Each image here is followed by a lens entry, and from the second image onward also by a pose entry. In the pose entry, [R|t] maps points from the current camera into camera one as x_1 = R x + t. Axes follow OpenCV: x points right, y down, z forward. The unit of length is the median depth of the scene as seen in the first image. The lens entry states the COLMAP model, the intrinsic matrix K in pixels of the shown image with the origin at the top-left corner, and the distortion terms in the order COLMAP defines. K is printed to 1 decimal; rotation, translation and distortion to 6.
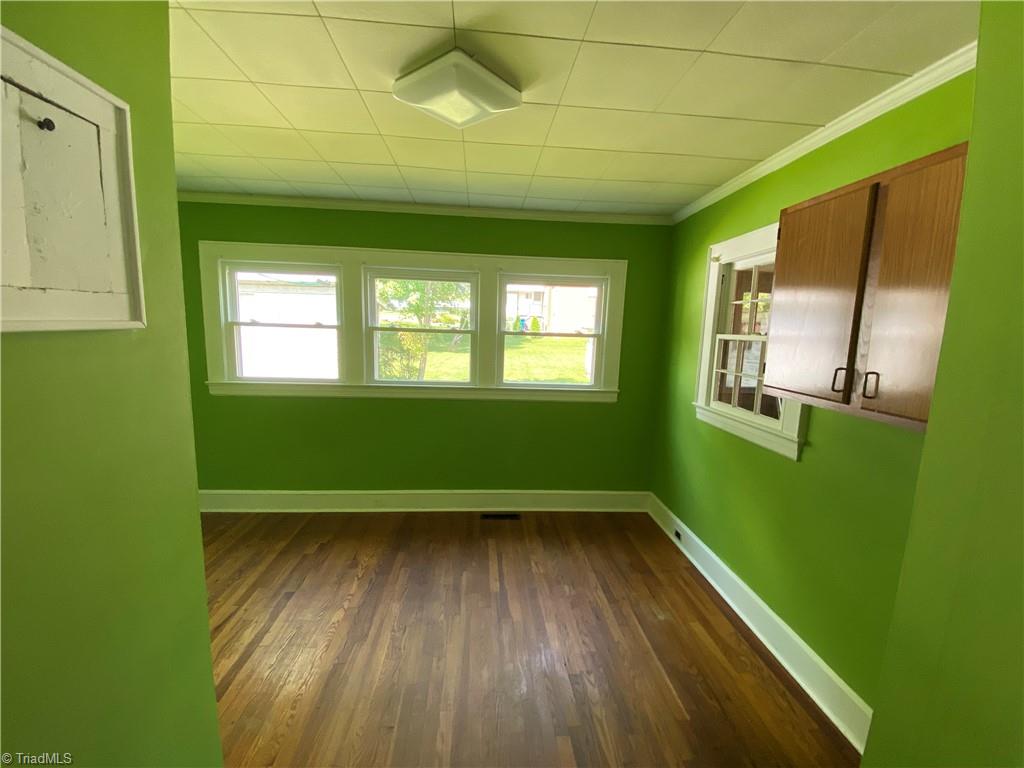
lens RADIAL K [[418.8, 0, 511.1], [0, 418.8, 382.5], [0, 0, 1]] dist [0.040522, -0.033692]
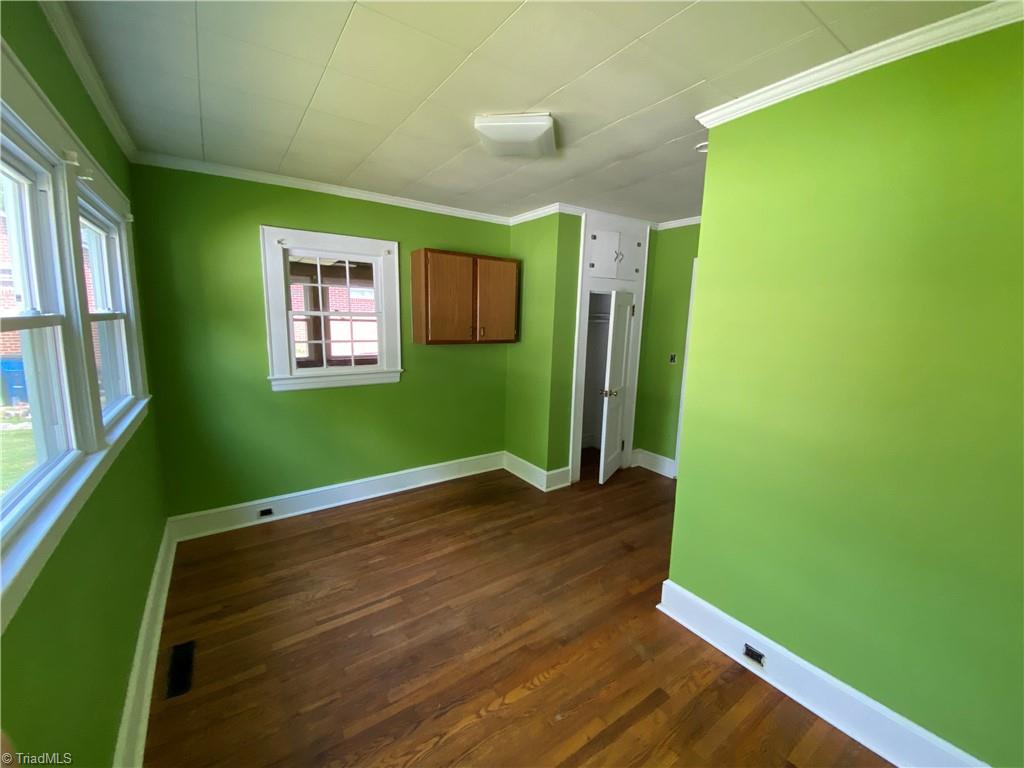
lens RADIAL K [[418.8, 0, 511.1], [0, 418.8, 382.5], [0, 0, 1]] dist [0.040522, -0.033692]
pose [[-0.504899, -0.173959, 0.845468, -0.797219], [0.084583, 0.964797, 0.249023, -0.158290], [-0.859025, 0.197244, -0.472411, 1.052415]]
